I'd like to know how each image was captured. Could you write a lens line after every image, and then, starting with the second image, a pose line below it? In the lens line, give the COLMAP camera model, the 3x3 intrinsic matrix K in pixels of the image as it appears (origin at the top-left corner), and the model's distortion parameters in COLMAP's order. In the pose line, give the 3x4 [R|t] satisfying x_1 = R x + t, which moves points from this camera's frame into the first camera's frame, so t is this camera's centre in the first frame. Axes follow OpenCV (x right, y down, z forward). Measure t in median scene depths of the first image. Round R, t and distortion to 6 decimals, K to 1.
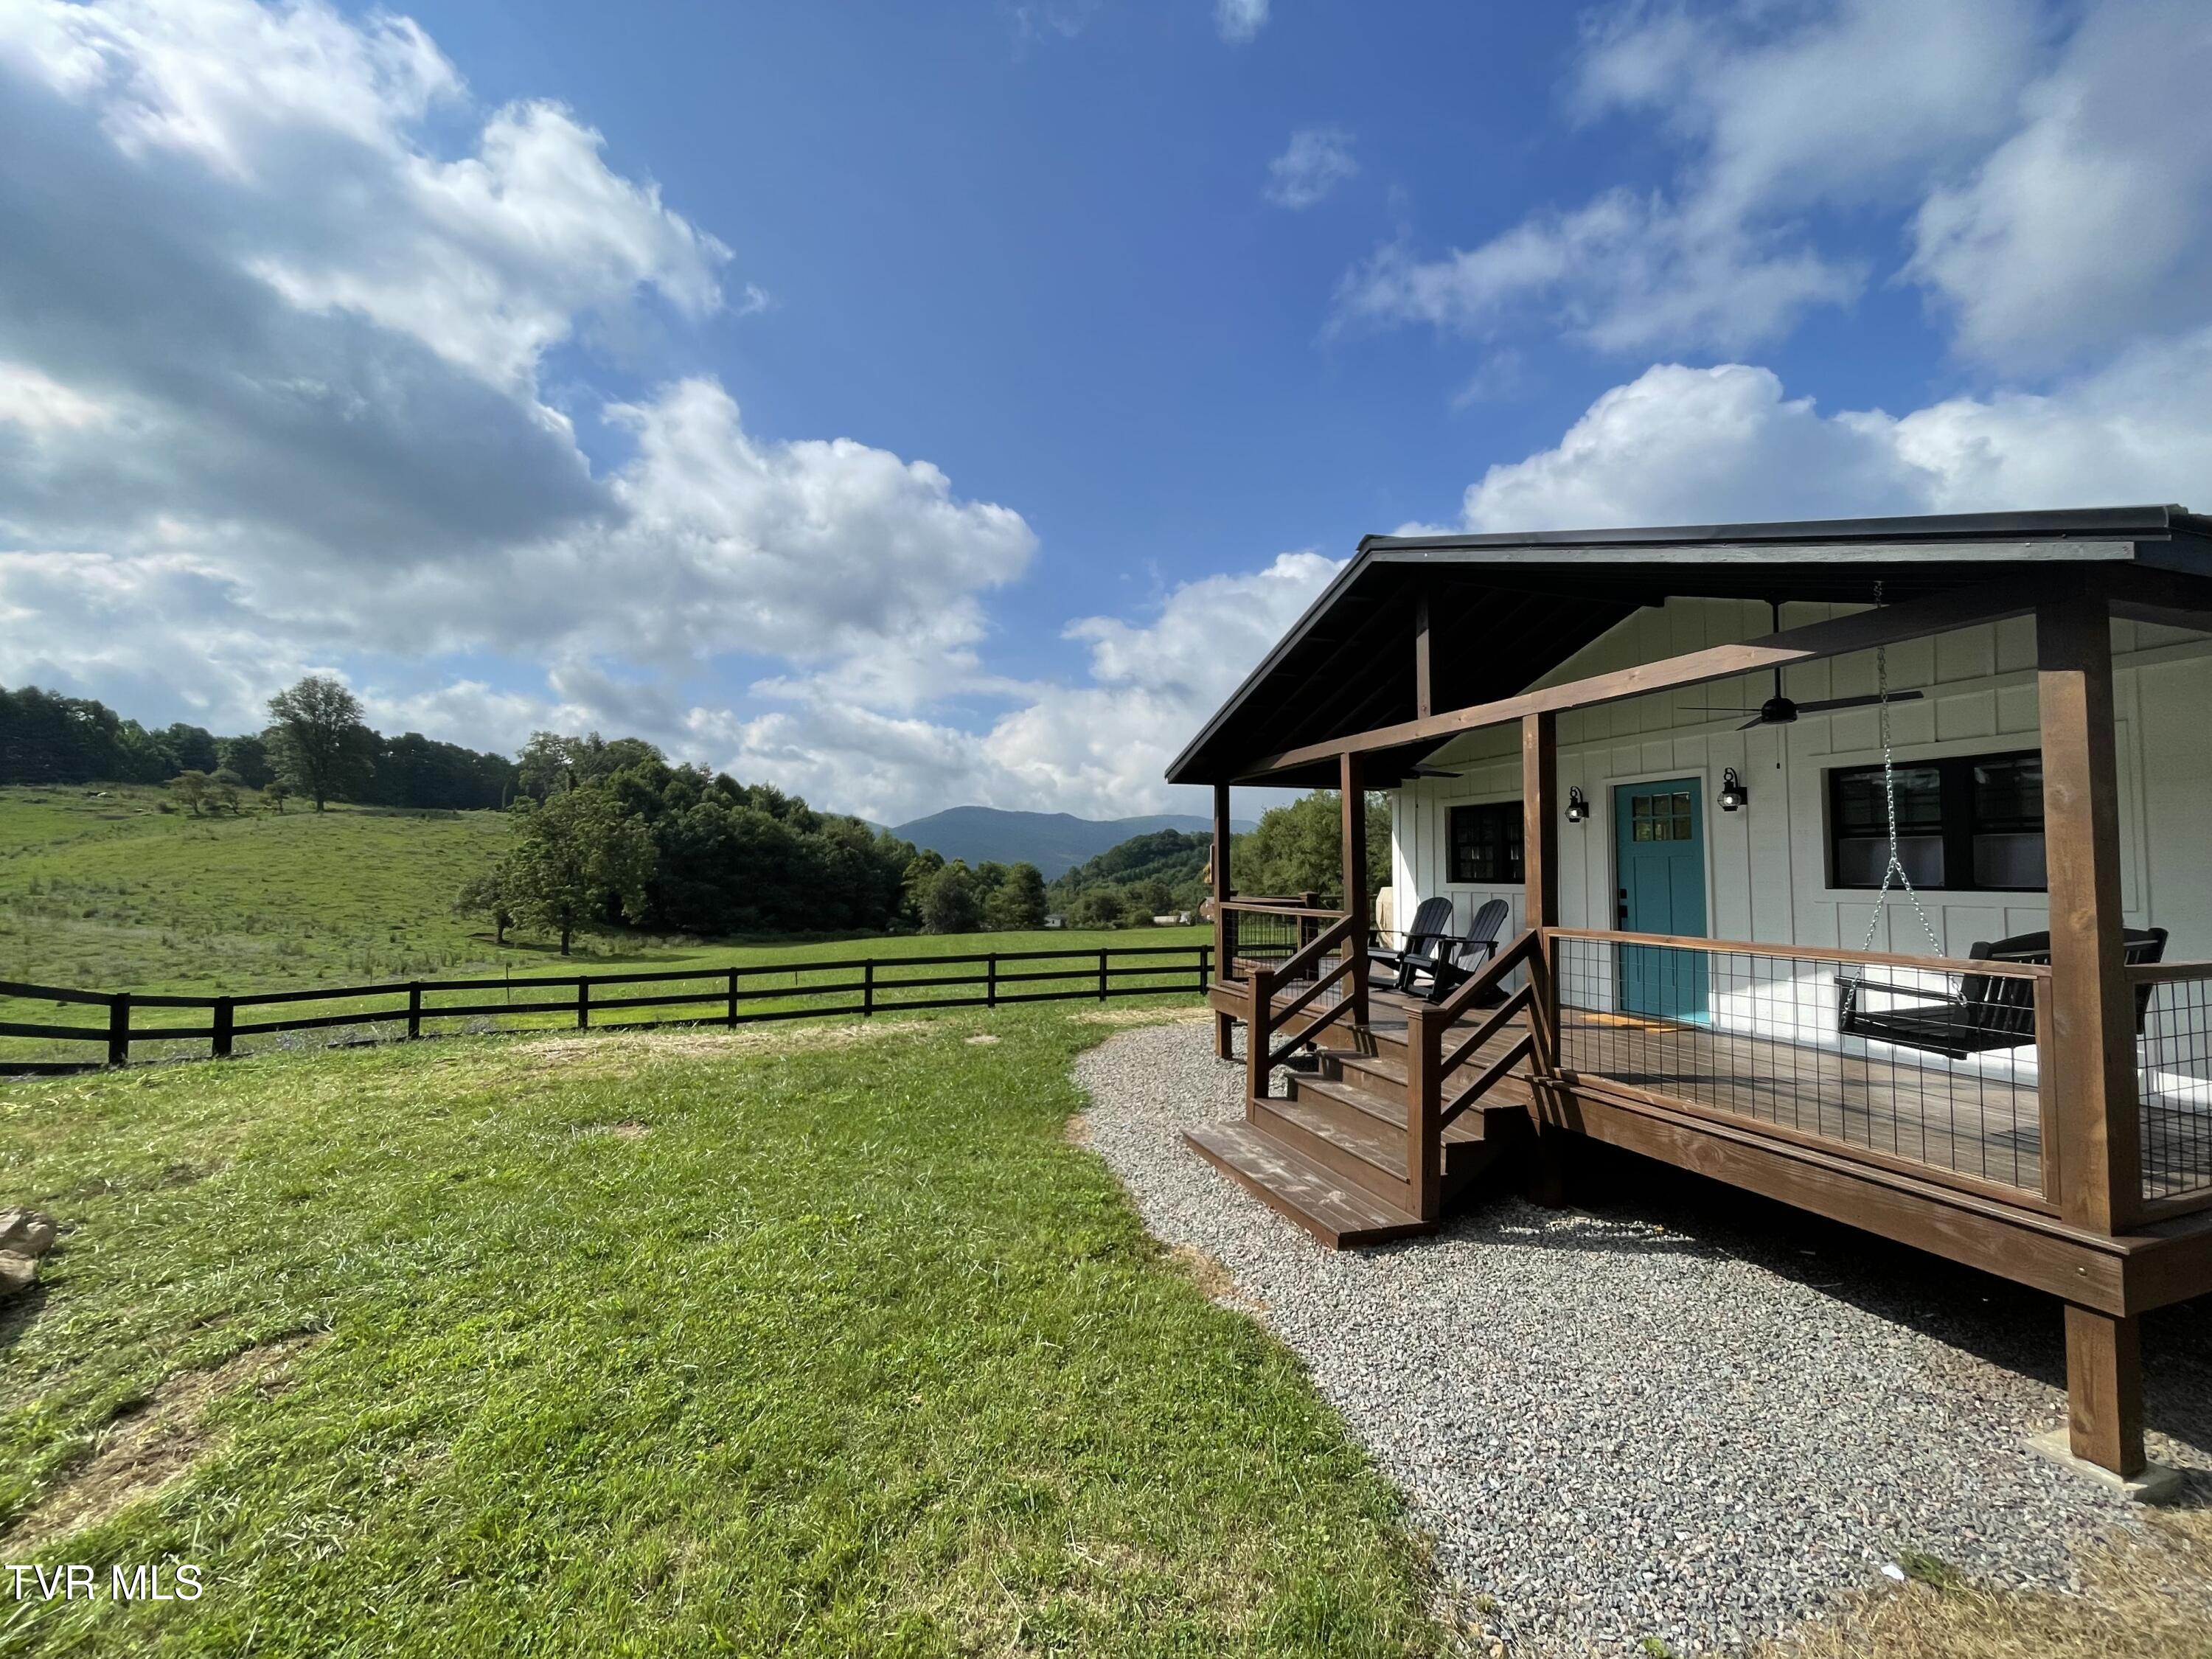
lens RADIAL K [[892.2, 0, 1100.9], [0, 892.2, 829.3], [0, 0, 1]] dist [-0.002854, -0.000296]
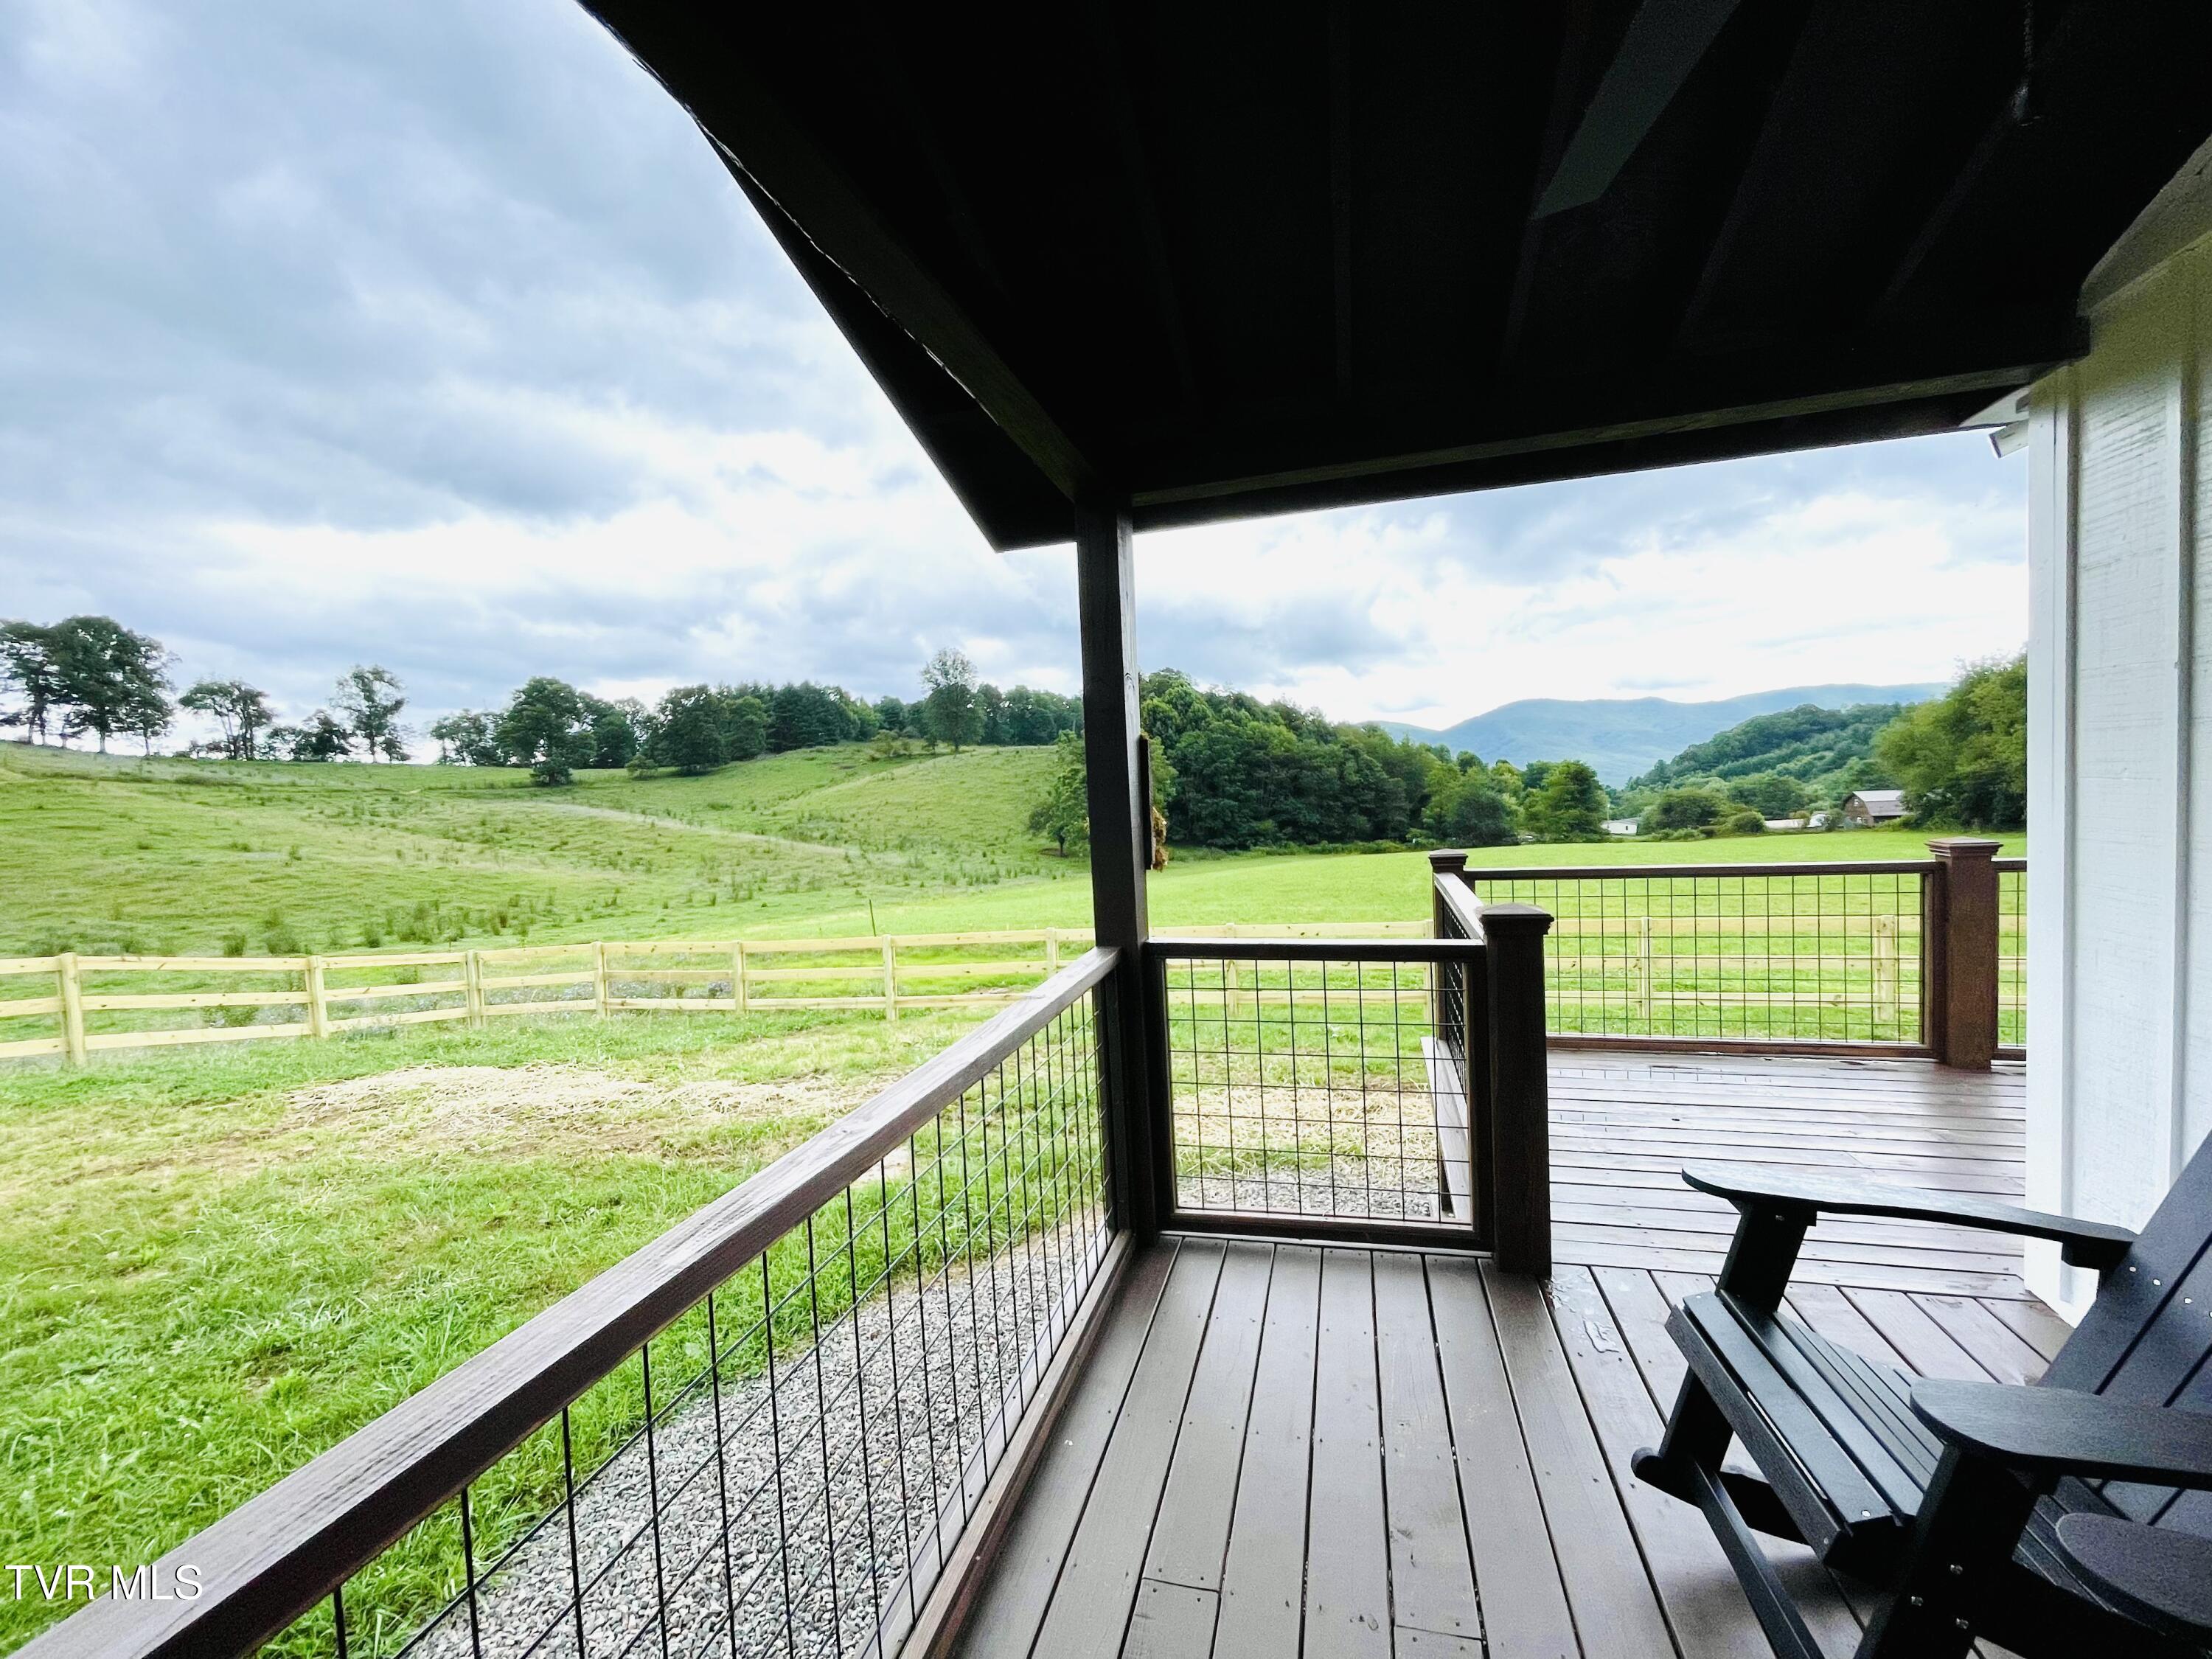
lens RADIAL K [[891.8, 0, 1101.5], [0, 891.8, 828.0], [0, 0, 1]] dist [-0.000512, 0.000275]
pose [[0.826886, -0.017439, -0.562099, 0.028499], [0.074247, 0.994155, 0.078379, 0.001898], [0.557447, -0.106544, 0.823348, 0.067738]]
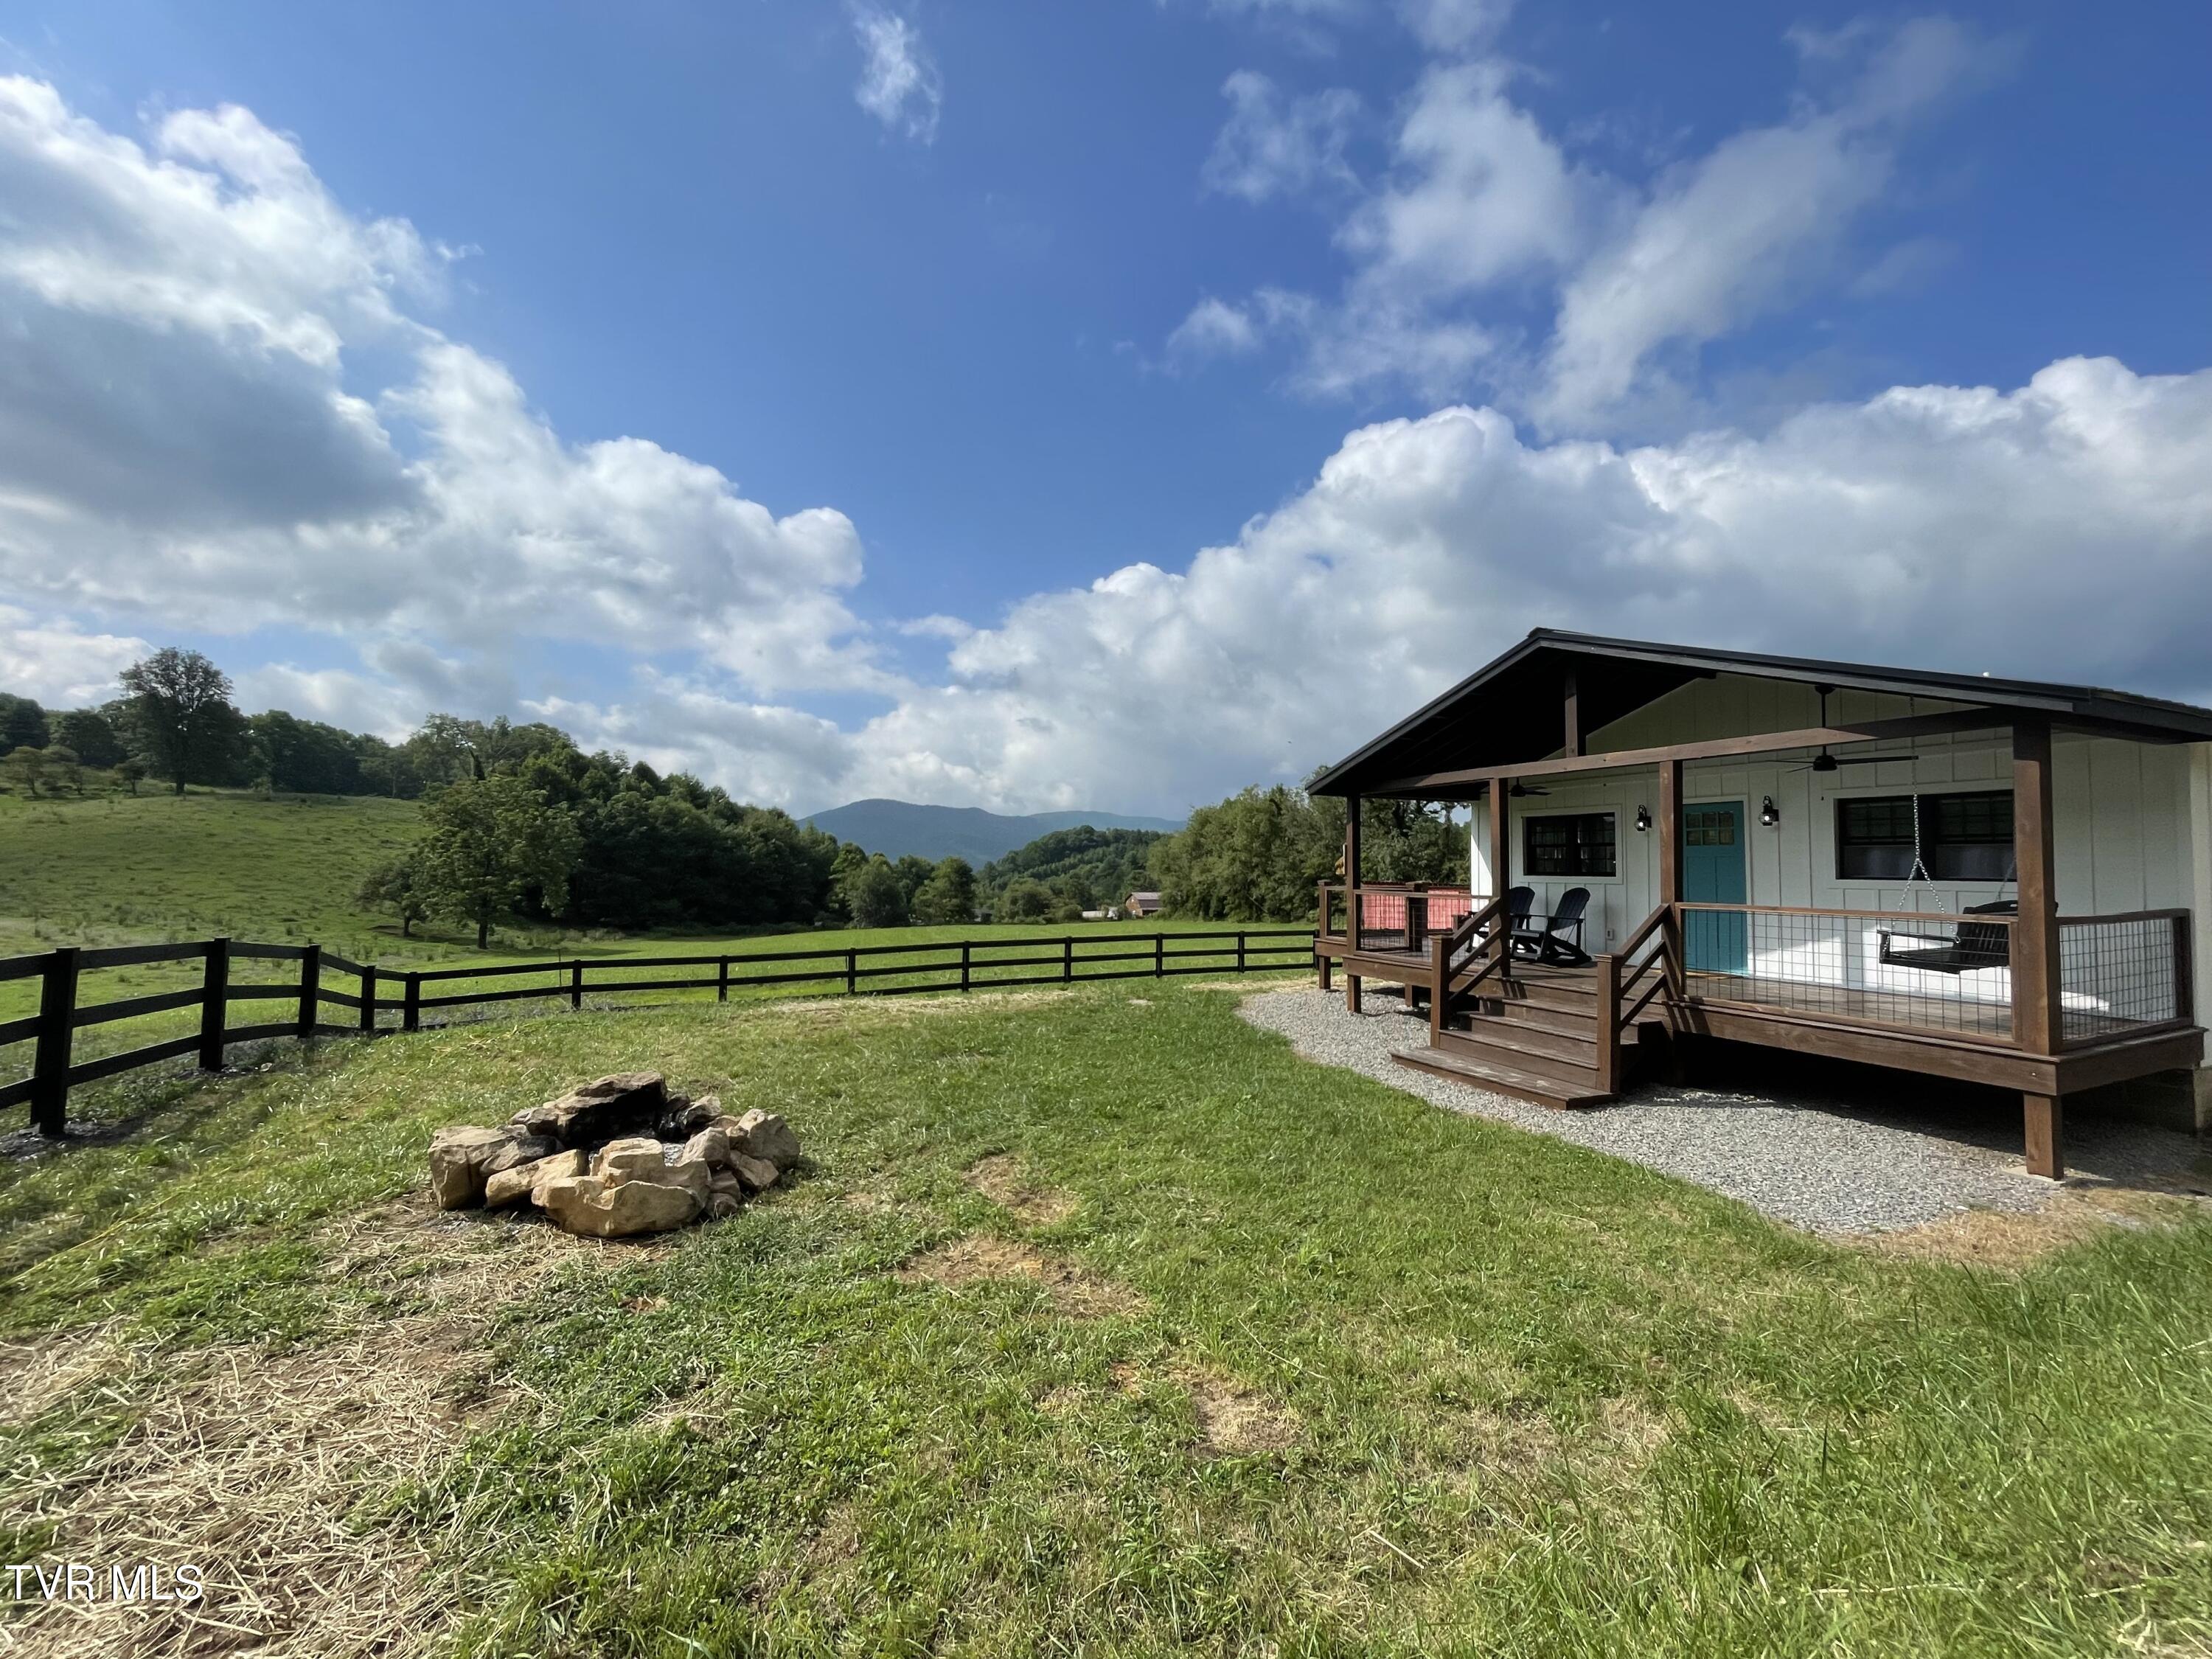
lens RADIAL K [[891.8, 0, 1101.5], [0, 891.8, 828.0], [0, 0, 1]] dist [-0.000512, 0.000275]
pose [[0.994982, 0.013180, 0.099182, -0.031052], [-0.013500, 0.999906, 0.002557, -0.000353], [-0.099139, -0.003884, 0.995066, -0.020208]]
